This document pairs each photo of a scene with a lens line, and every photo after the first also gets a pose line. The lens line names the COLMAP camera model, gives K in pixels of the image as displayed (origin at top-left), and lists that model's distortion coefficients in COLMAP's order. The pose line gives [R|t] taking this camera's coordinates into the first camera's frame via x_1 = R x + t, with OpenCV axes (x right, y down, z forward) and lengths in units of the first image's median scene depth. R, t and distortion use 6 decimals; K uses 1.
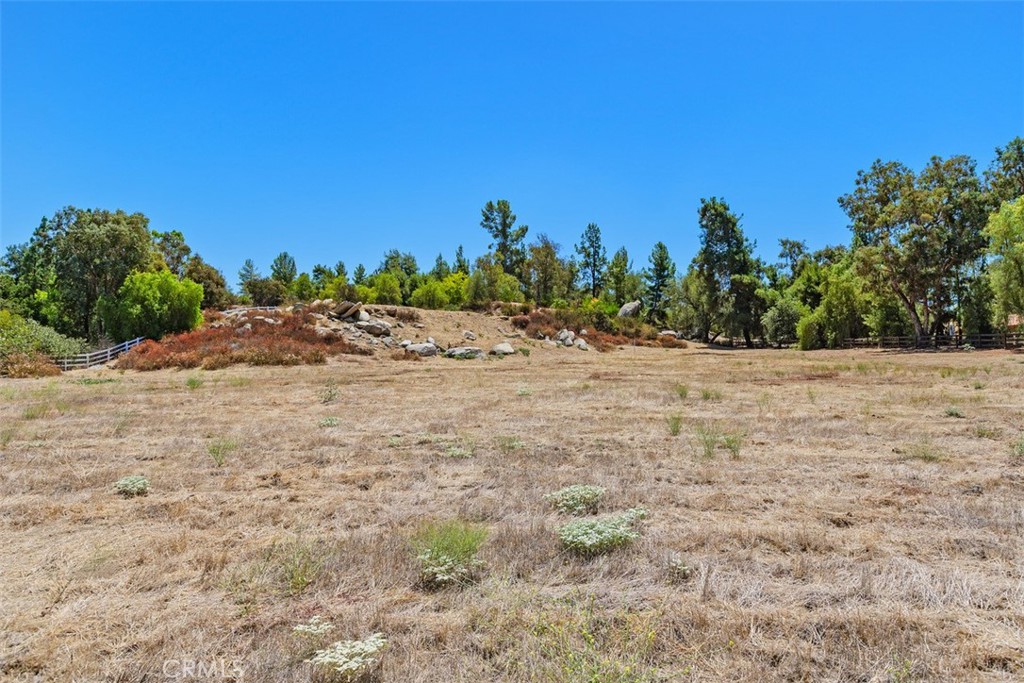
lens RADIAL K [[540.7, 0, 506.4], [0, 540.7, 339.4], [0, 0, 1]] dist [0.002432, 0.000719]
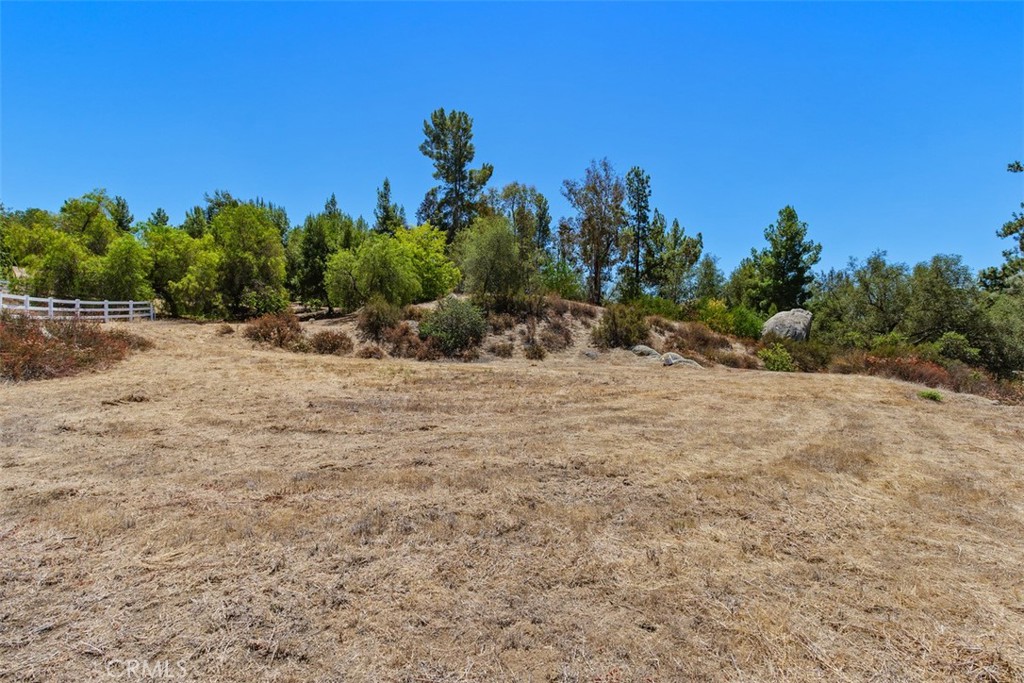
lens RADIAL K [[457.1, 0, 520.4], [0, 457.1, 337.5], [0, 0, 1]] dist [0.000967, 0.000438]
pose [[0.918991, 0.013887, 0.394035, -0.172988], [-0.033213, 0.998554, 0.042271, -0.048201], [-0.392878, -0.051933, 0.918123, 0.636159]]
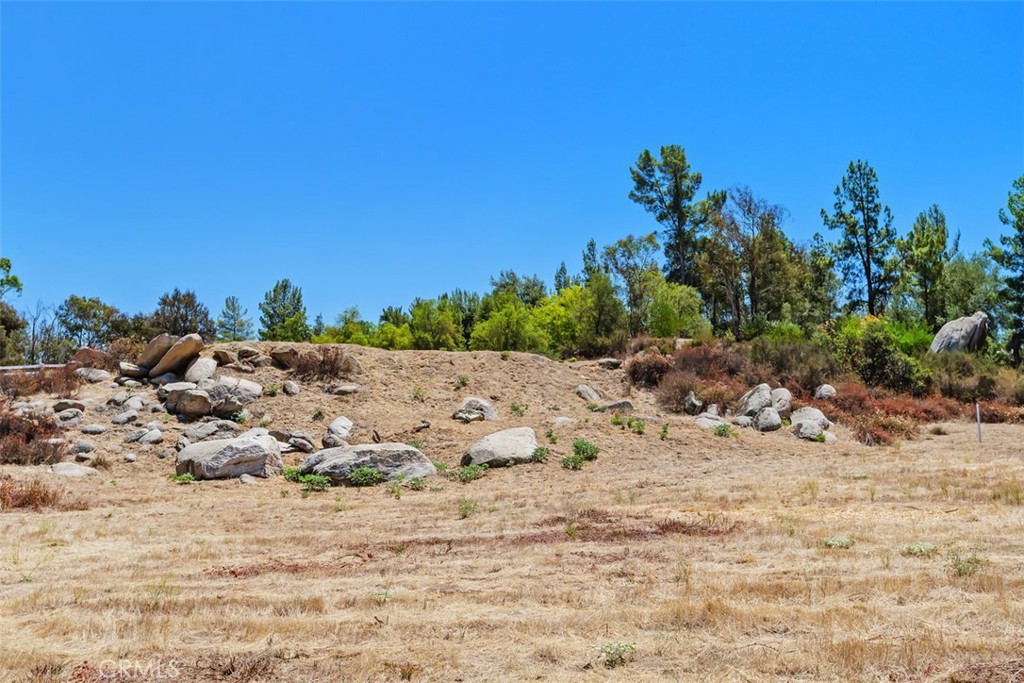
lens RADIAL K [[838.9, 0, 521.1], [0, 838.9, 347.4], [0, 0, 1]] dist [-0.006736, -0.000069]
pose [[0.963563, -0.058084, -0.261101, 0.065732], [0.033739, 0.994734, -0.096780, 0.004078], [0.265347, 0.084444, 0.960448, 0.273814]]
